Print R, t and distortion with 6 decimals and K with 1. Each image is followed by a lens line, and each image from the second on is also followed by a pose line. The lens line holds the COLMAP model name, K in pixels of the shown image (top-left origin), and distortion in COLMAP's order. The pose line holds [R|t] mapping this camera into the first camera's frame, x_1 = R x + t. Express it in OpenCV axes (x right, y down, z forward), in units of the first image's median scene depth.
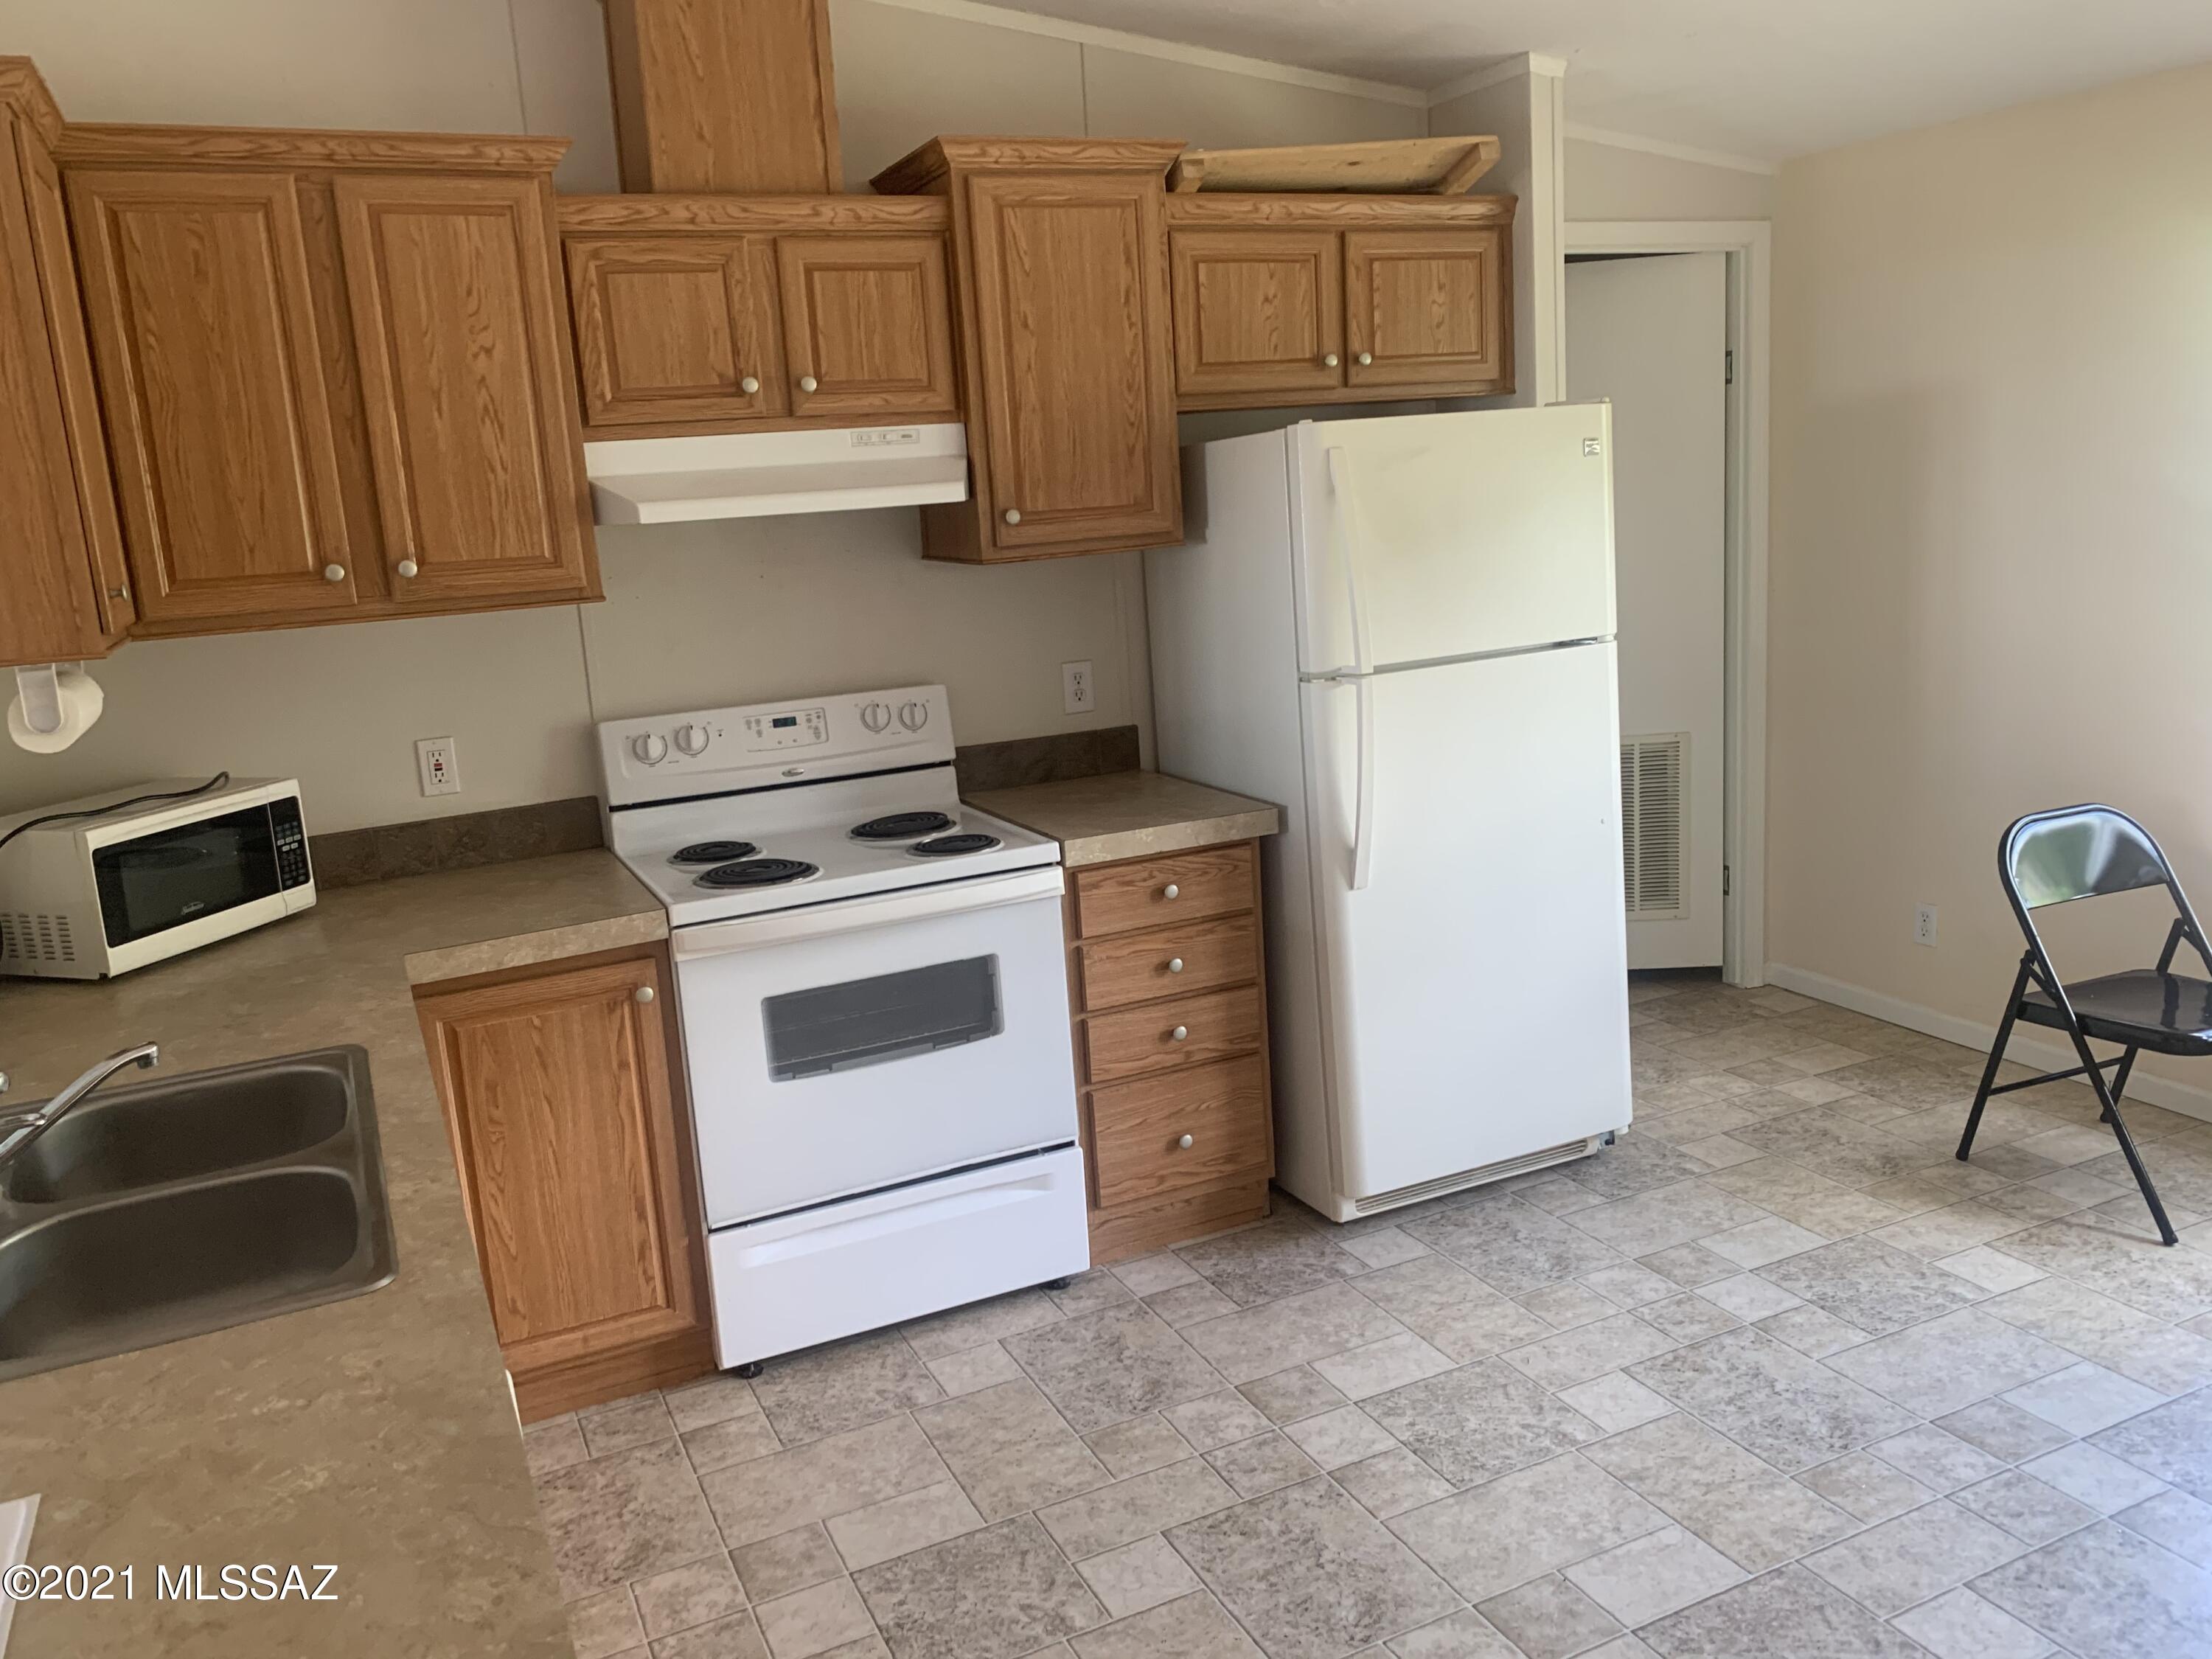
lens RADIAL K [[1717.7, 0, 1106.0], [0, 1717.7, 829.5], [0, 0, 1]] dist [0.007408, 0.002016]
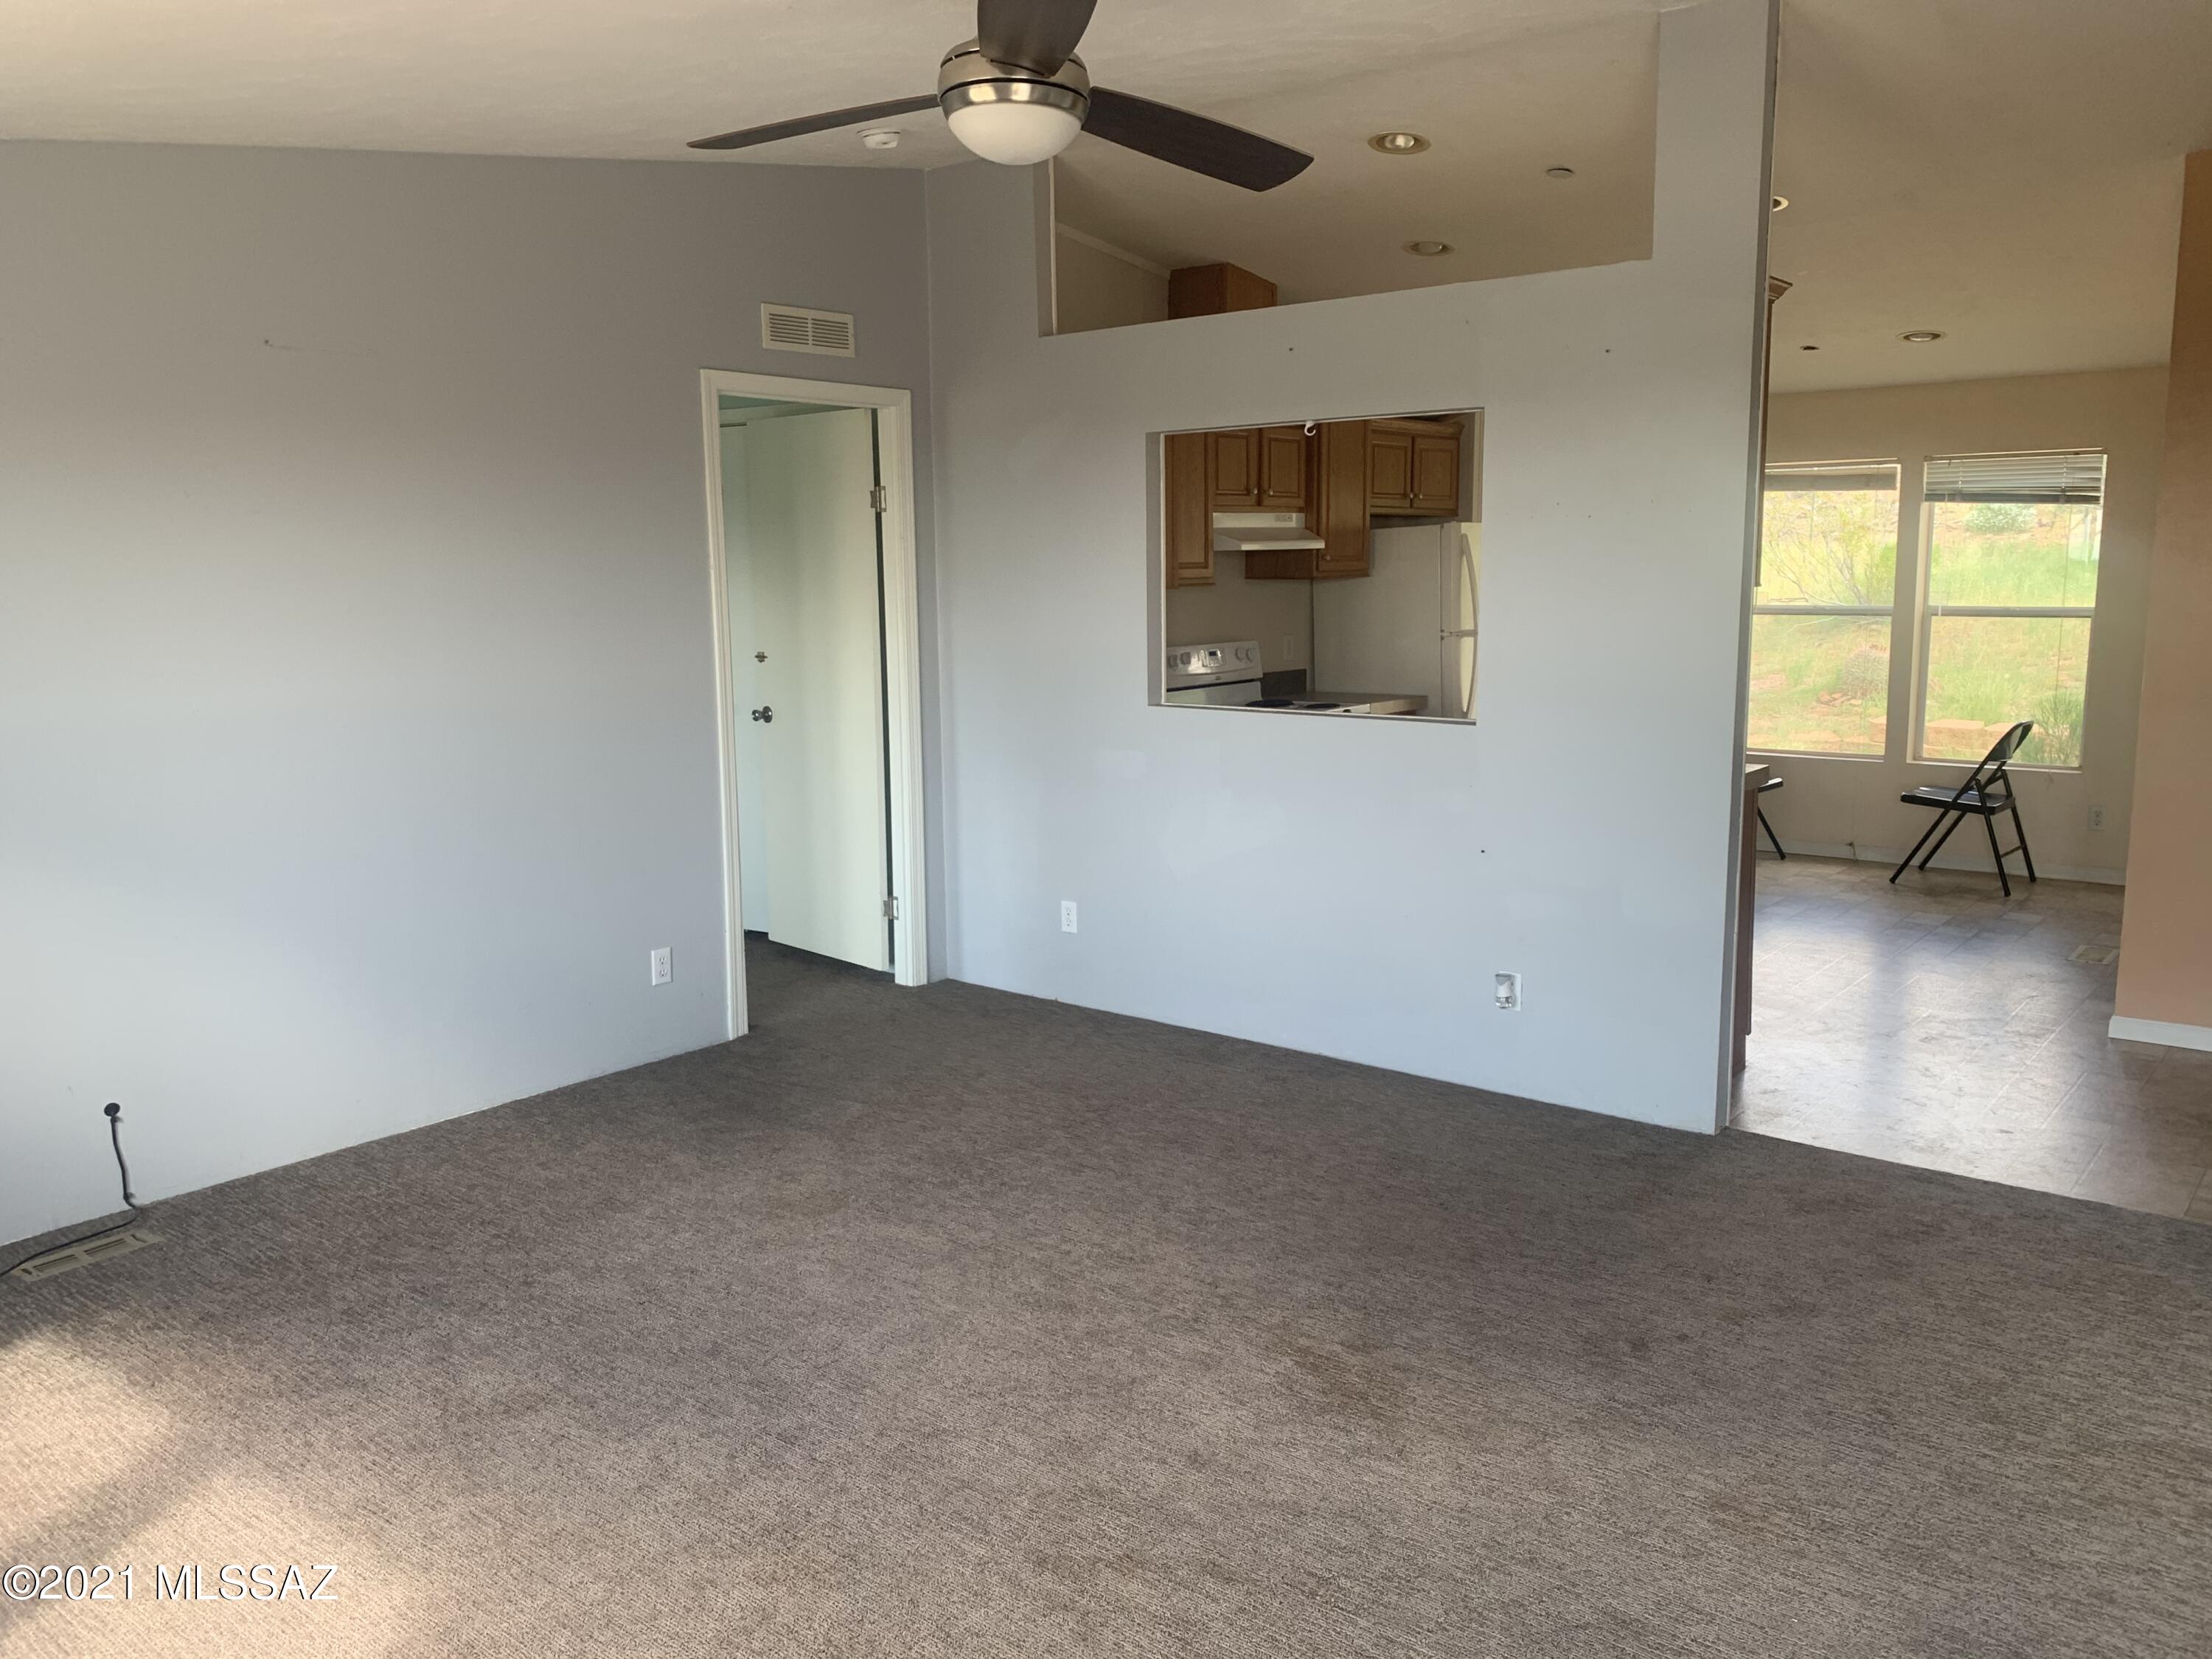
lens RADIAL K [[1717.7, 0, 1106.0], [0, 1717.7, 829.5], [0, 0, 1]] dist [0.007408, 0.002016]
pose [[0.905642, -0.011472, 0.423887, -1.120790], [0.040617, 0.997385, -0.059786, 0.252511], [-0.422092, 0.071361, 0.903740, -0.737479]]
